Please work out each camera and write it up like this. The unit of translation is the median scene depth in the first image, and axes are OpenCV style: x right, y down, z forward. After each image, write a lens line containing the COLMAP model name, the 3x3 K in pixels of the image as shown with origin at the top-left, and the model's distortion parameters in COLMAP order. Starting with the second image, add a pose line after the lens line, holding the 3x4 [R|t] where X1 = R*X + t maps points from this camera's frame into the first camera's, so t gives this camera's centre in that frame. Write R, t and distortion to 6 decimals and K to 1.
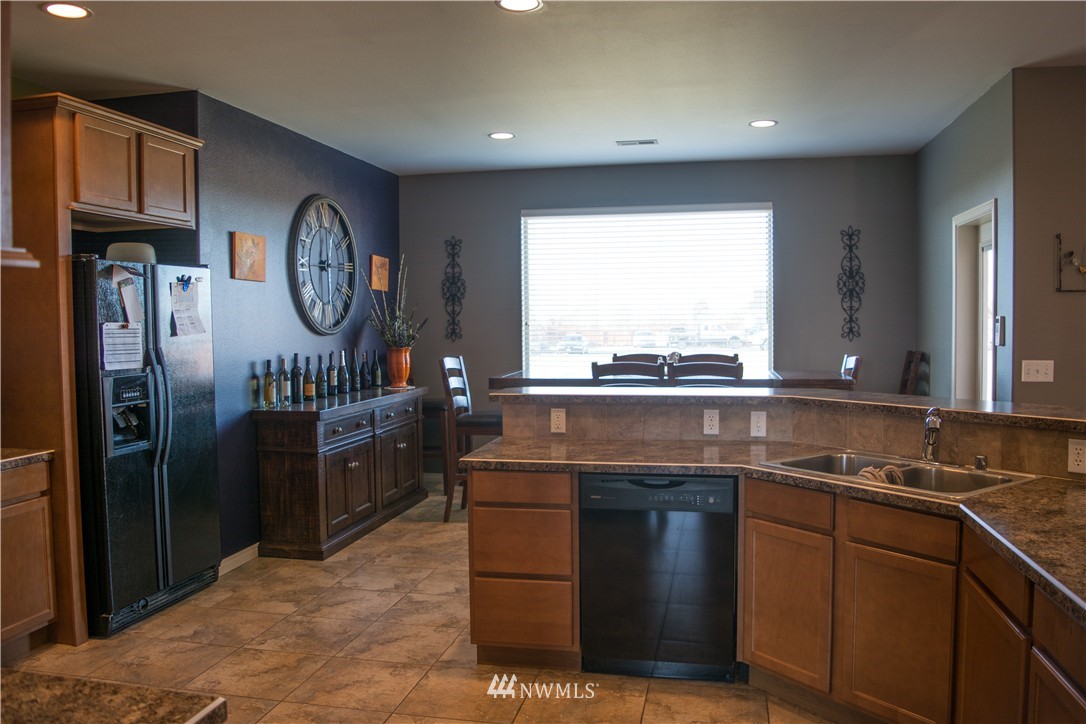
lens RADIAL K [[862.7, 0, 547.8], [0, 862.7, 352.8], [0, 0, 1]] dist [-0.081595, 0.015351]
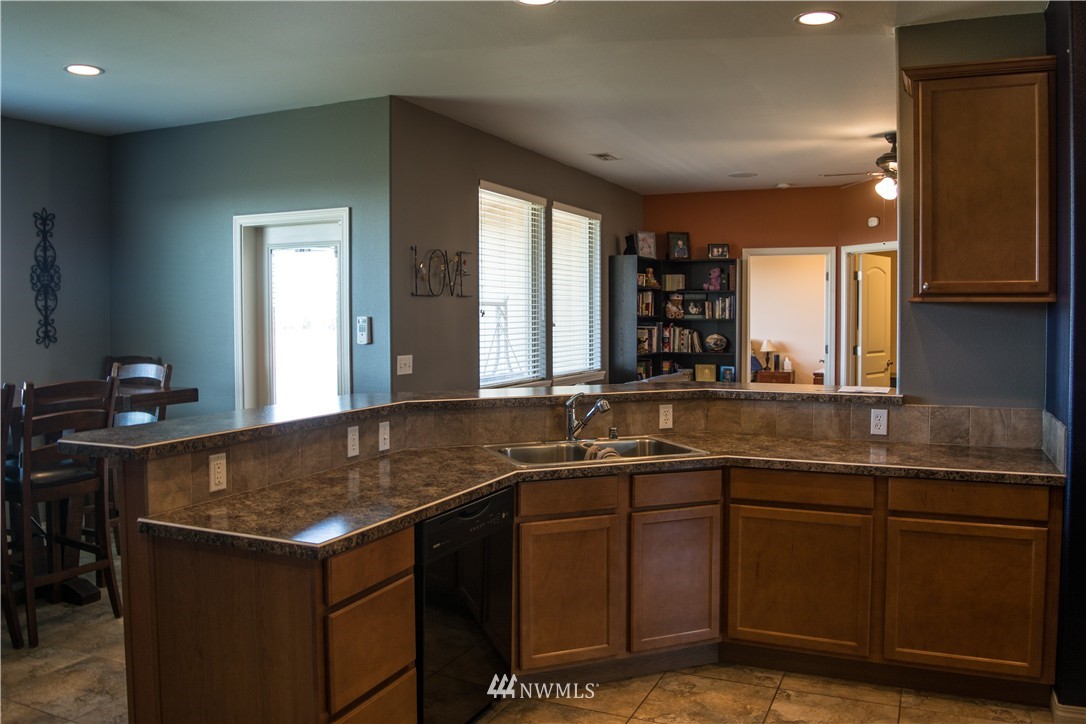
lens RADIAL K [[862.7, 0, 556.1], [0, 862.7, 339.2], [0, 0, 1]] dist [-0.081595, 0.015351]
pose [[0.225087, -0.020972, 0.974113, -0.323943], [0.040294, 0.999113, 0.012200, -0.012225], [-0.973505, 0.036505, 0.225733, 0.340605]]
